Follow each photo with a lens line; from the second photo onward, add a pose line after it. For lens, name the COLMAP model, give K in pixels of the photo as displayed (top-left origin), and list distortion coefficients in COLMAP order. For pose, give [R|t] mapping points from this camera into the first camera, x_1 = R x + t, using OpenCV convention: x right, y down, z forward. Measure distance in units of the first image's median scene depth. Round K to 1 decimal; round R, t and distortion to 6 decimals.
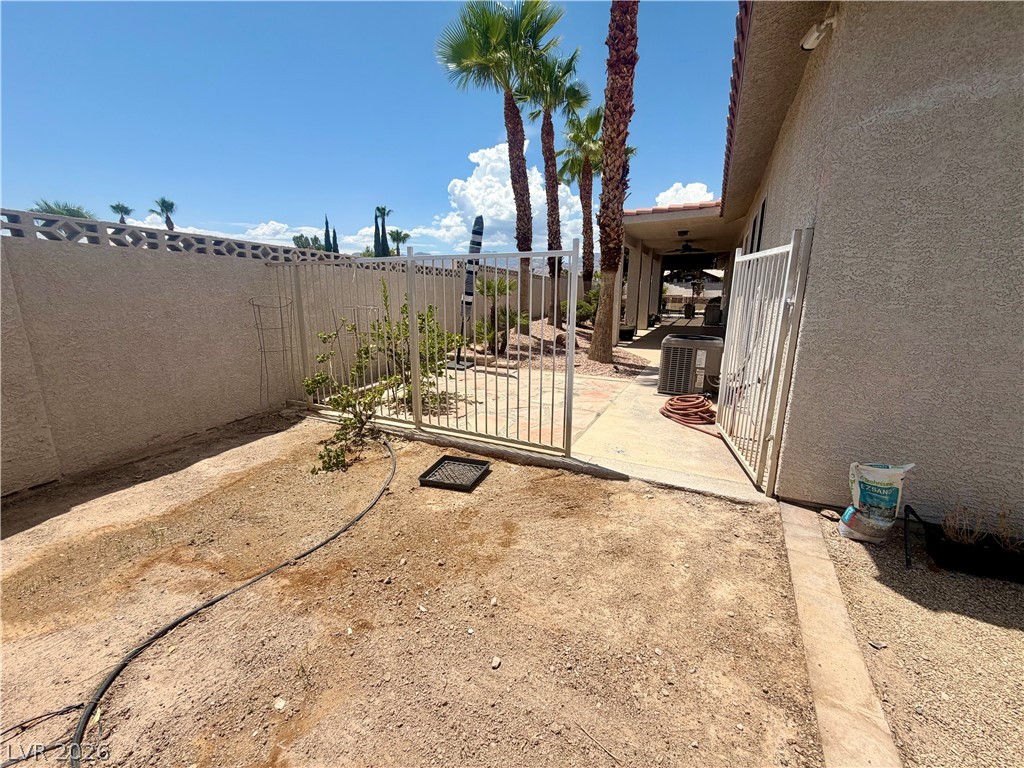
lens RADIAL K [[411.3, 0, 508.4], [0, 411.3, 378.6], [0, 0, 1]] dist [0.000942, -0.000218]
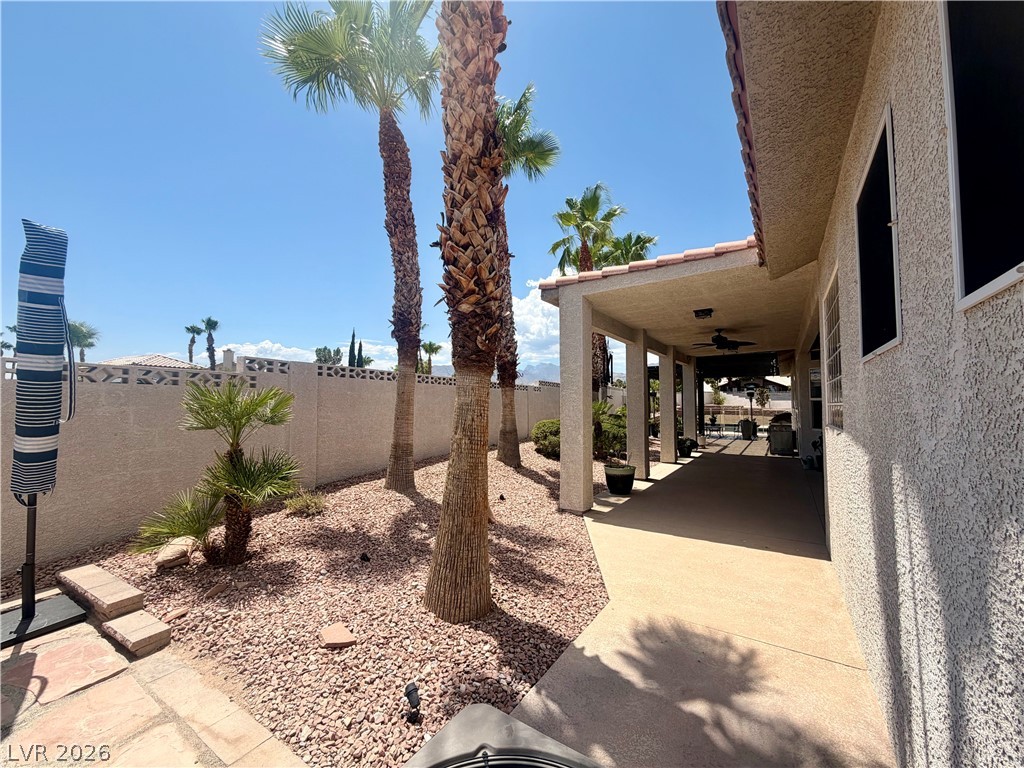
lens RADIAL K [[409.6, 0, 510.0], [0, 409.6, 378.2], [0, 0, 1]] dist [0.000235, -0.000060]
pose [[0.991128, -0.009899, -0.132539, 0.346037], [-0.025012, 0.965511, -0.259157, -0.156782], [0.130533, 0.260173, 0.956698, 0.647127]]
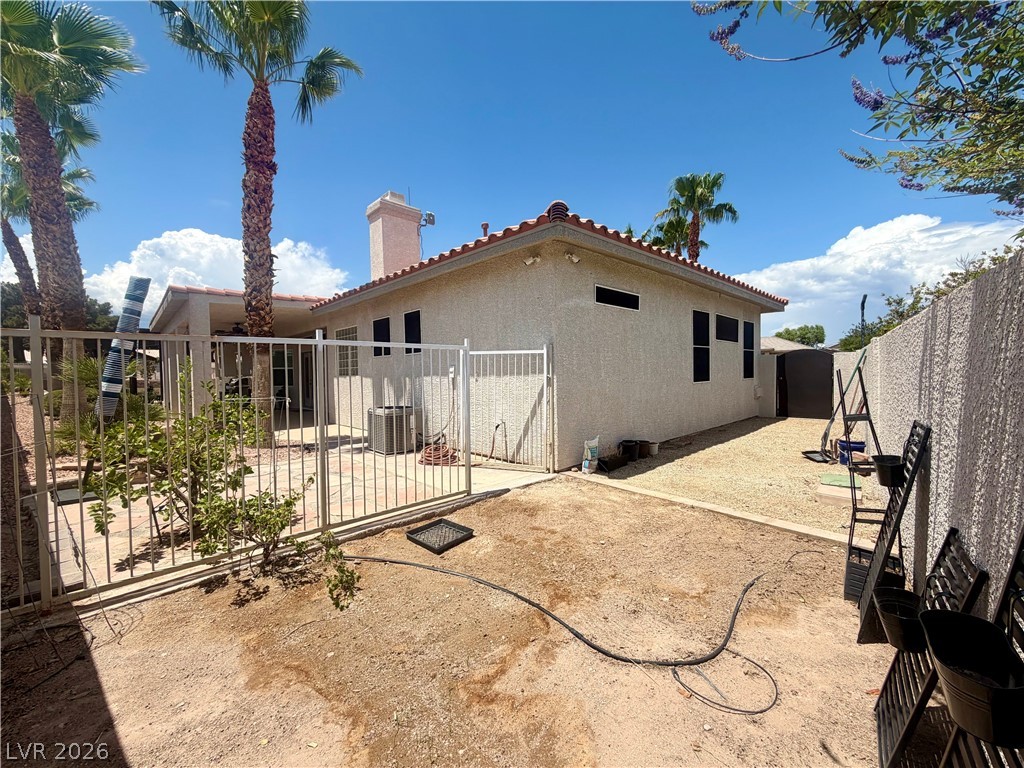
lens RADIAL K [[409.6, 0, 510.0], [0, 409.6, 378.2], [0, 0, 1]] dist [0.000235, -0.000060]
pose [[0.342640, -0.024145, 0.939157, -0.472414], [0.207789, 0.976859, -0.050695, -0.037909], [-0.916200, 0.212516, 0.339728, 0.158686]]
